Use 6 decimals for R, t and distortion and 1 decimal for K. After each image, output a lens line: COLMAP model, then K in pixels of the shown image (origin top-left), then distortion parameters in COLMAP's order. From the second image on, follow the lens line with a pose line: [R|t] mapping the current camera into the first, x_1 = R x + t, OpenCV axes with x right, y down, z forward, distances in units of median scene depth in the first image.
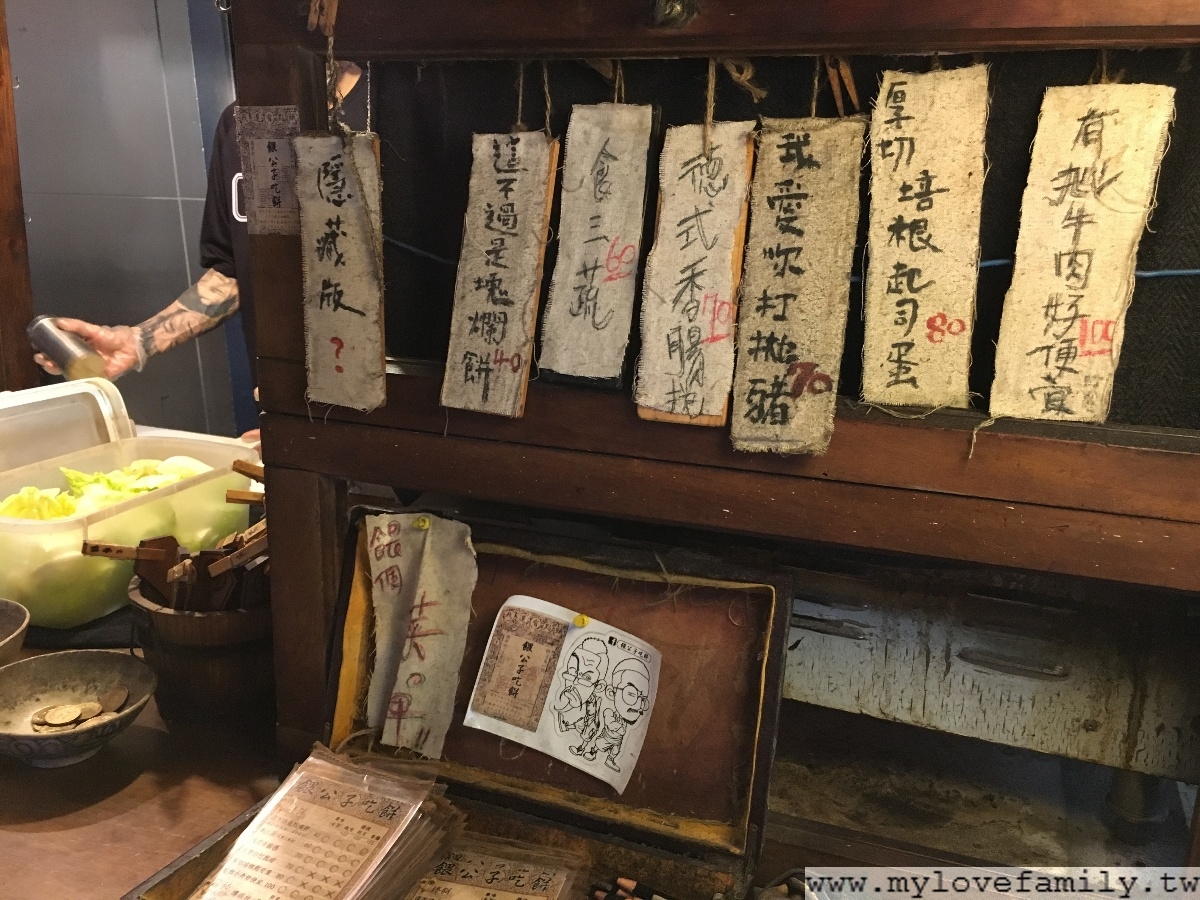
lens RADIAL K [[1050.5, 0, 600.9], [0, 1050.5, 457.6], [0, 0, 1]] dist [0.048528, -0.057579]
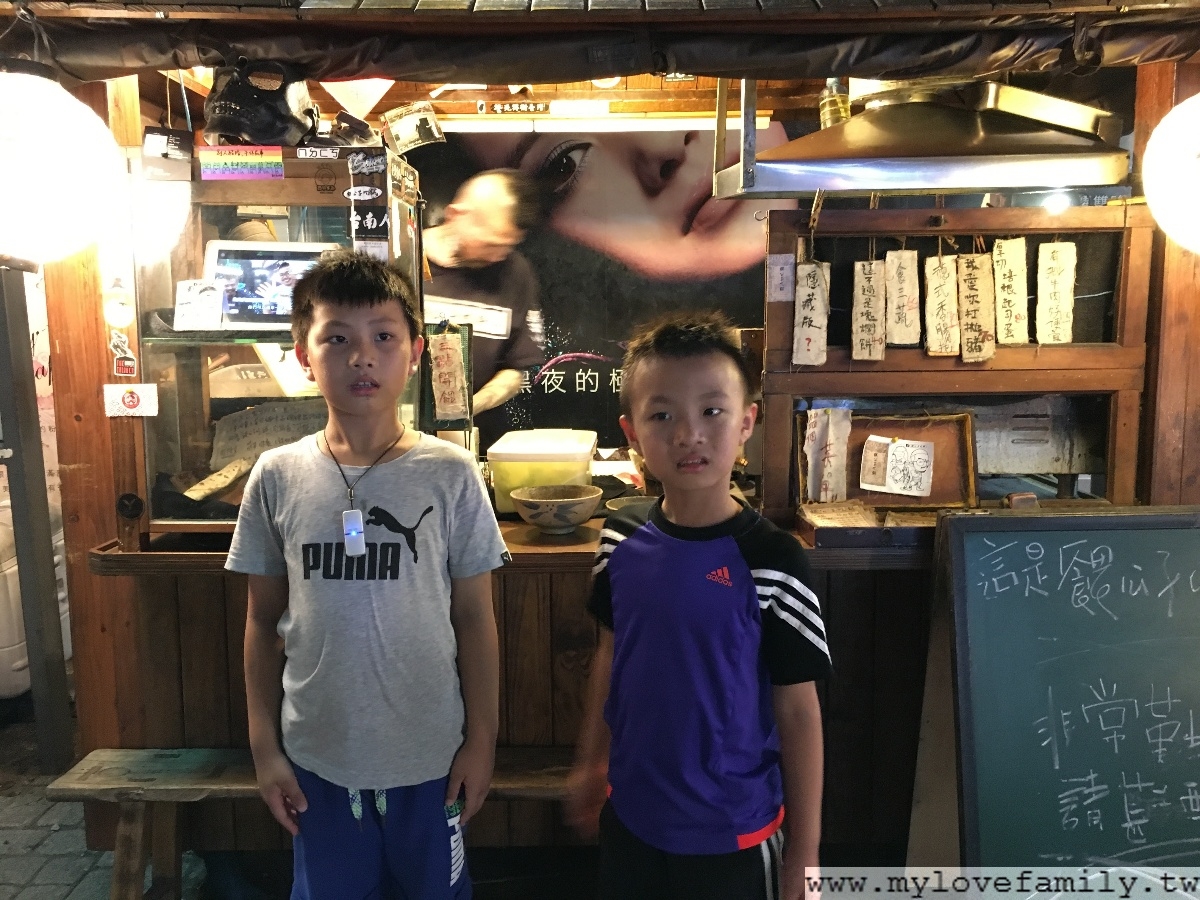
lens RADIAL K [[1050.5, 0, 598.1], [0, 1050.5, 444.3], [0, 0, 1]] dist [0.048528, -0.057579]
pose [[0.935341, -0.082169, 0.344071, -1.795849], [0.123616, 0.987251, -0.100274, 0.373852], [-0.331445, 0.136323, 0.933574, -1.343348]]
